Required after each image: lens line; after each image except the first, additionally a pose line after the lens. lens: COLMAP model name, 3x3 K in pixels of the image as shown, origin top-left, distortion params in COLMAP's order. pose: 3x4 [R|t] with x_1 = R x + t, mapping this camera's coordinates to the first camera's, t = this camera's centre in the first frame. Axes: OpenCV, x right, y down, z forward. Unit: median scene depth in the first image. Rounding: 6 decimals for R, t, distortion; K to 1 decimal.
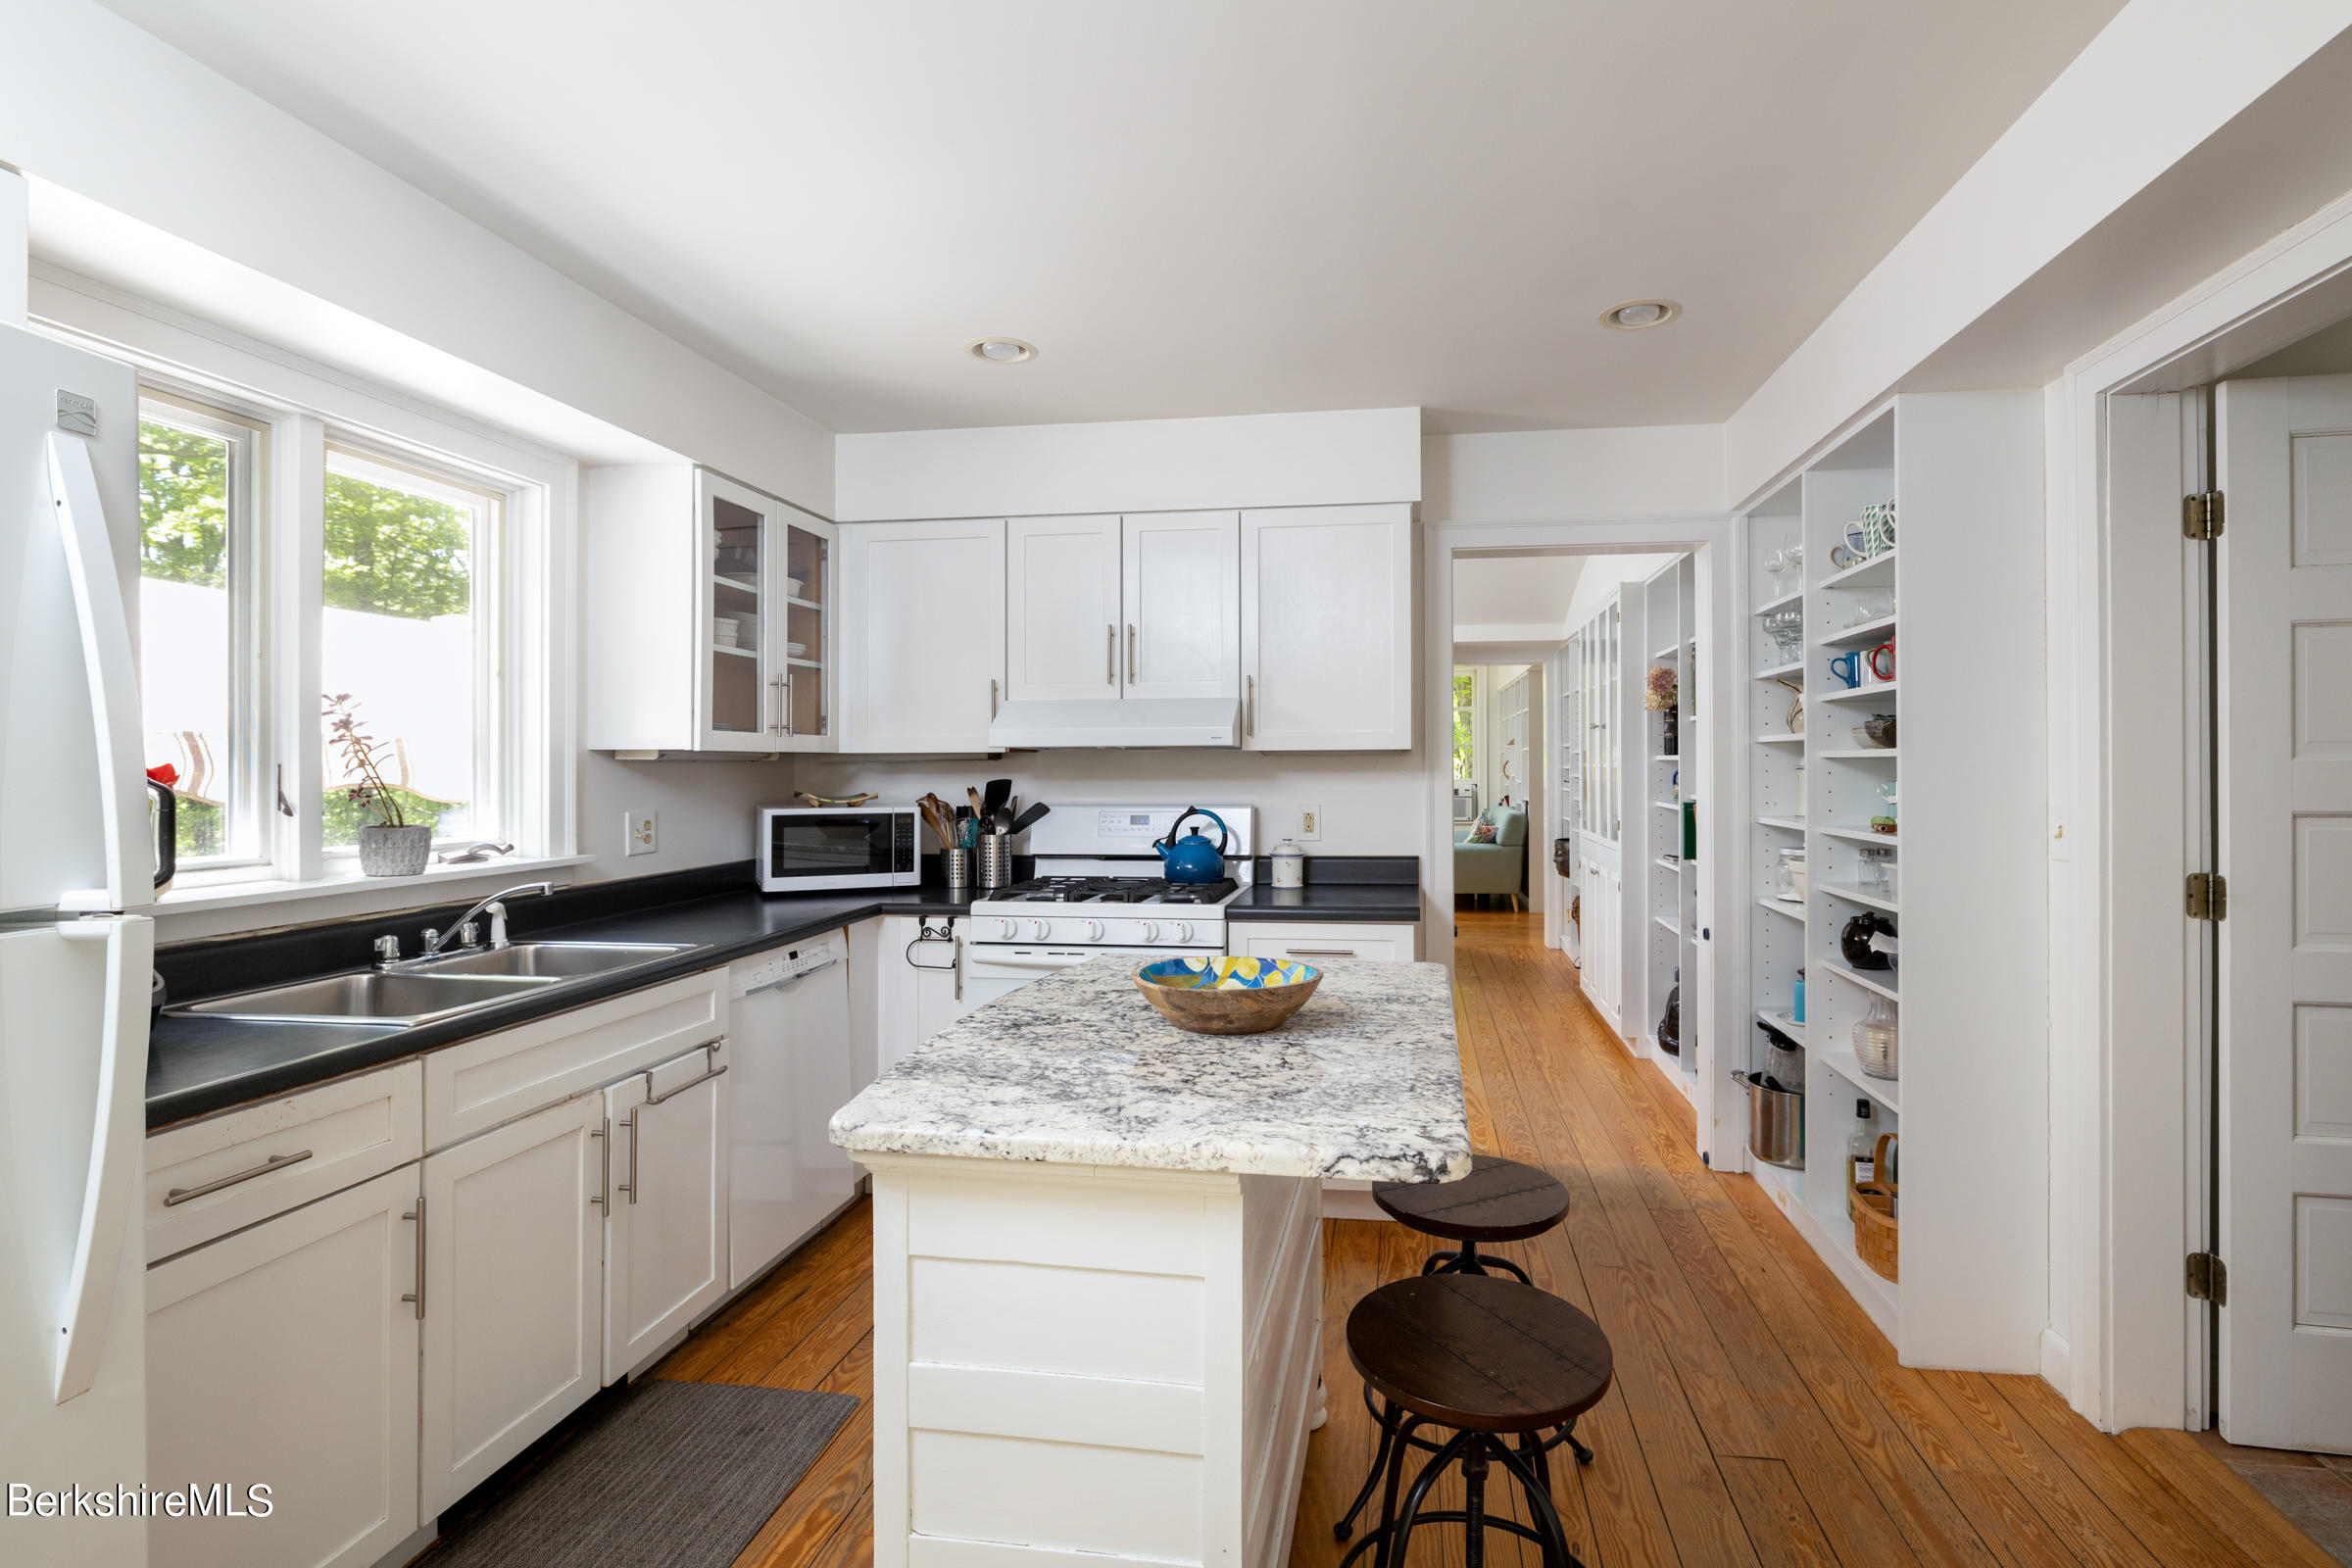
lens RADIAL K [[1229.4, 0, 1177.0], [0, 1229.4, 777.2], [0, 0, 1]] dist [0.003534, 0.002640]
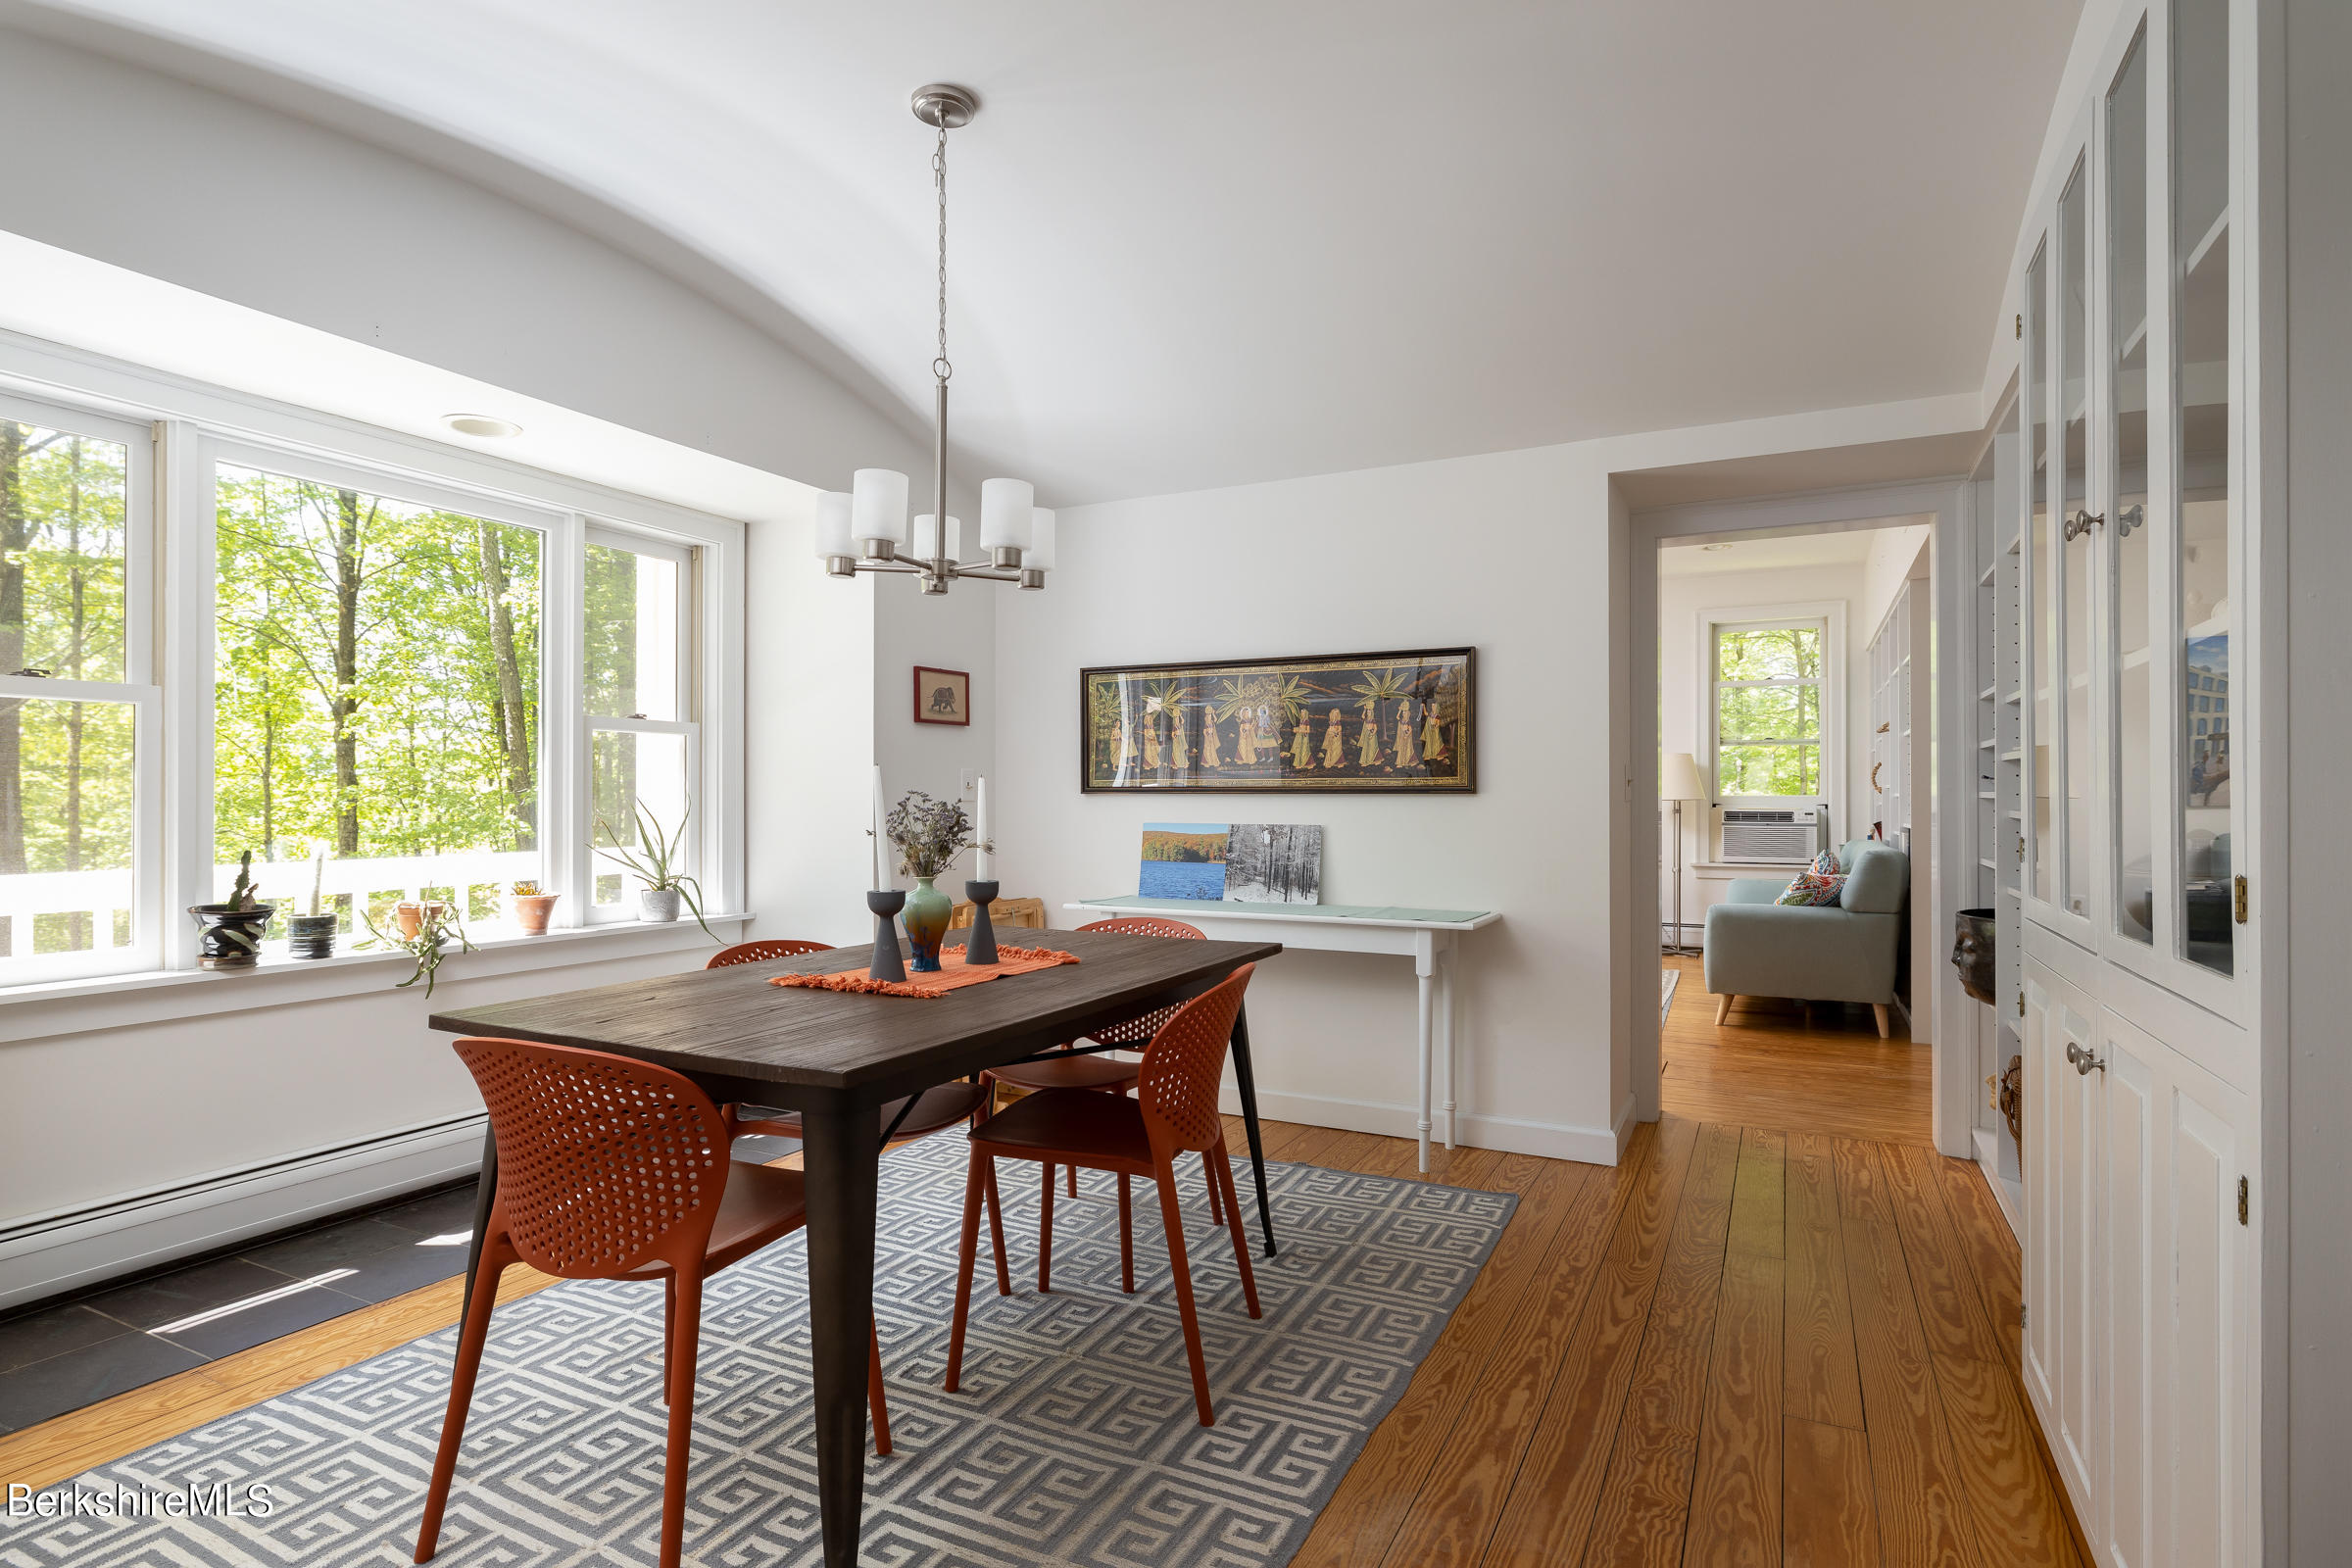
lens RADIAL K [[1229.4, 0, 1177.0], [0, 1229.4, 777.2], [0, 0, 1]] dist [0.003534, 0.002640]
pose [[0.959696, 0.003128, -0.281023, 0.141100], [-0.010435, 0.999645, -0.024506, 0.014422], [0.280847, 0.026450, 0.959388, 0.431127]]
